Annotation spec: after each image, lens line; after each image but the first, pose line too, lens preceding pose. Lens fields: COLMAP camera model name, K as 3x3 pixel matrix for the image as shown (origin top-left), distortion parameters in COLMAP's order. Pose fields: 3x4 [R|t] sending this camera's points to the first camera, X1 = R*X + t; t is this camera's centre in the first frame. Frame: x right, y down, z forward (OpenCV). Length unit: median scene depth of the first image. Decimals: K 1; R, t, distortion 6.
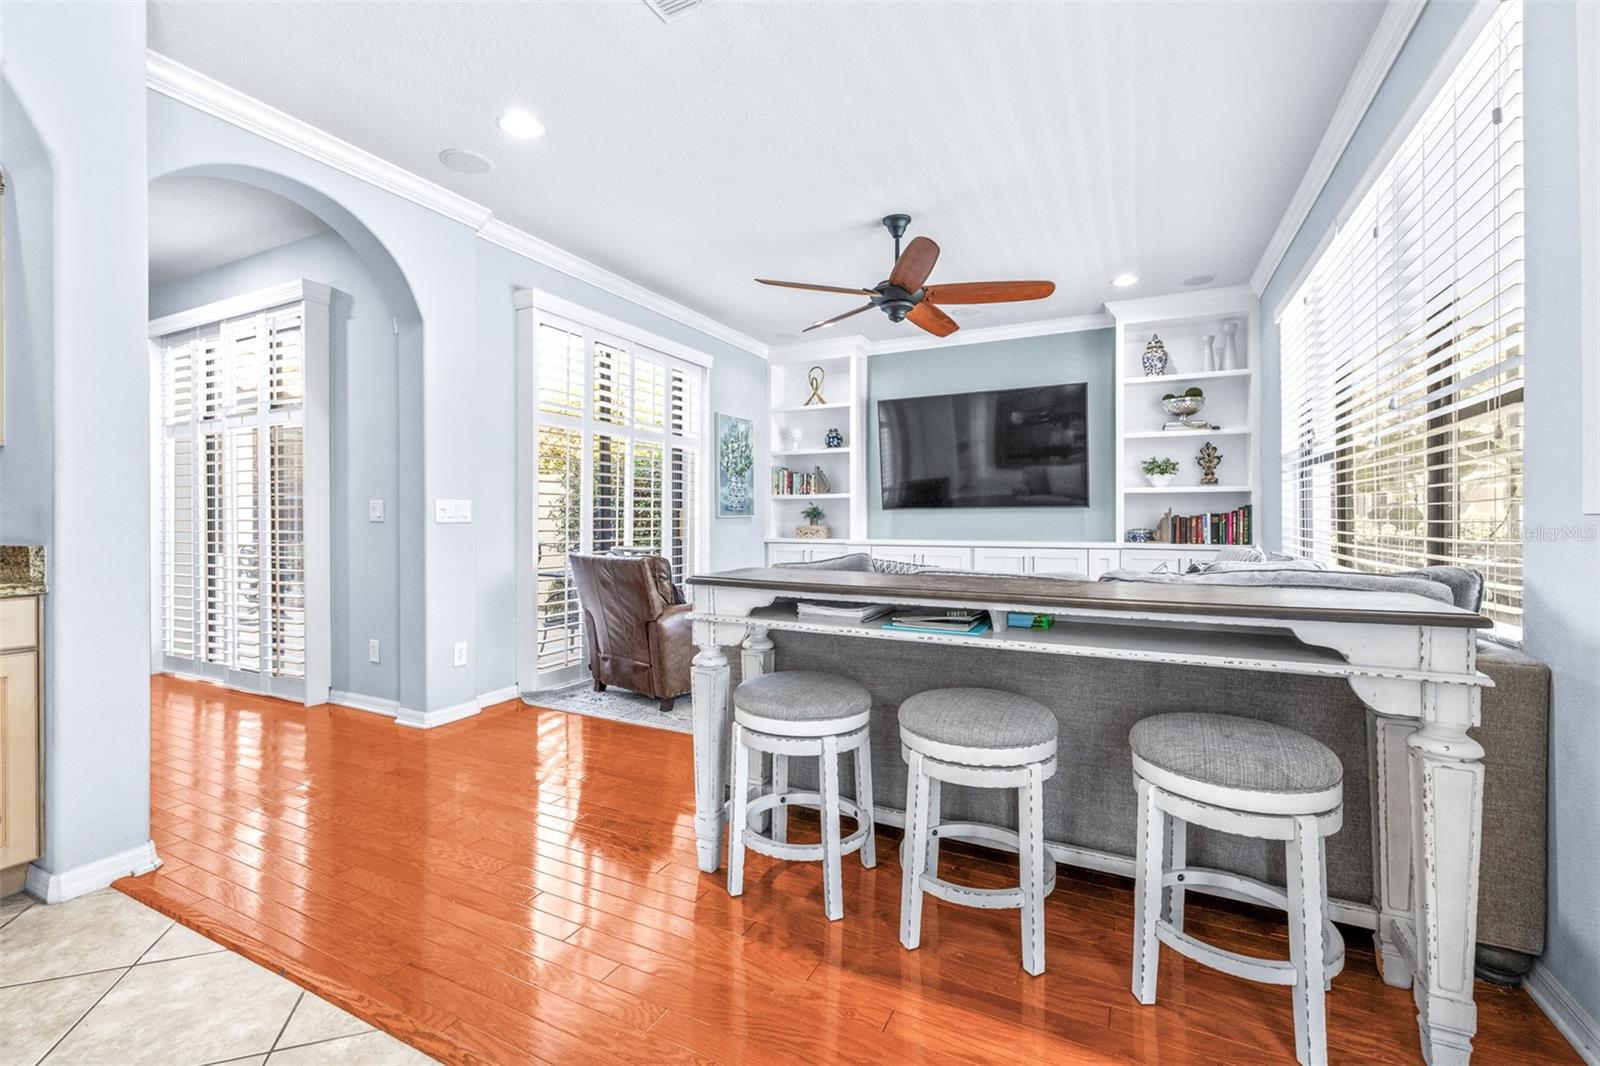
lens RADIAL K [[684.8, 0, 792.4], [0, 684.8, 521.6], [0, 0, 1]] dist [0.001696, -0.000639]
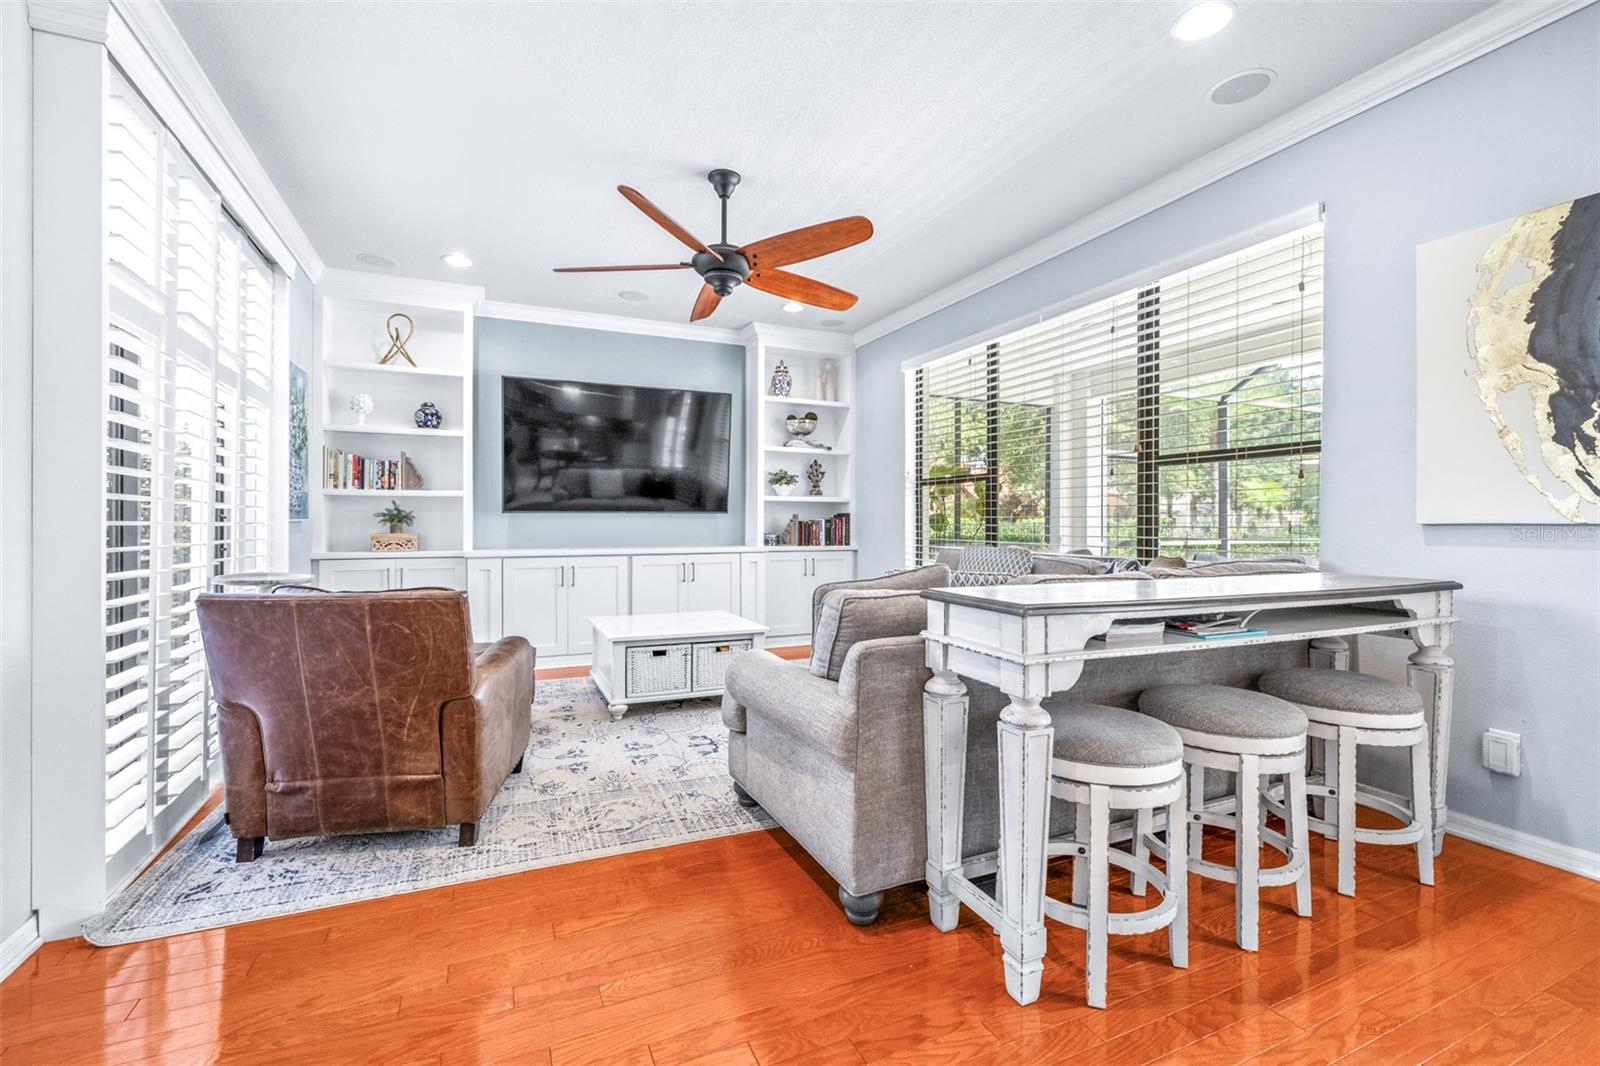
lens RADIAL K [[684.8, 0, 789.3], [0, 684.8, 526.9], [0, 0, 1]] dist [0.001696, -0.000639]
pose [[0.634988, -0.002355, 0.772518, -0.327402], [0.001493, 0.999997, 0.001820, -0.002134], [-0.772520, -0.000002, 0.634990, 0.277044]]
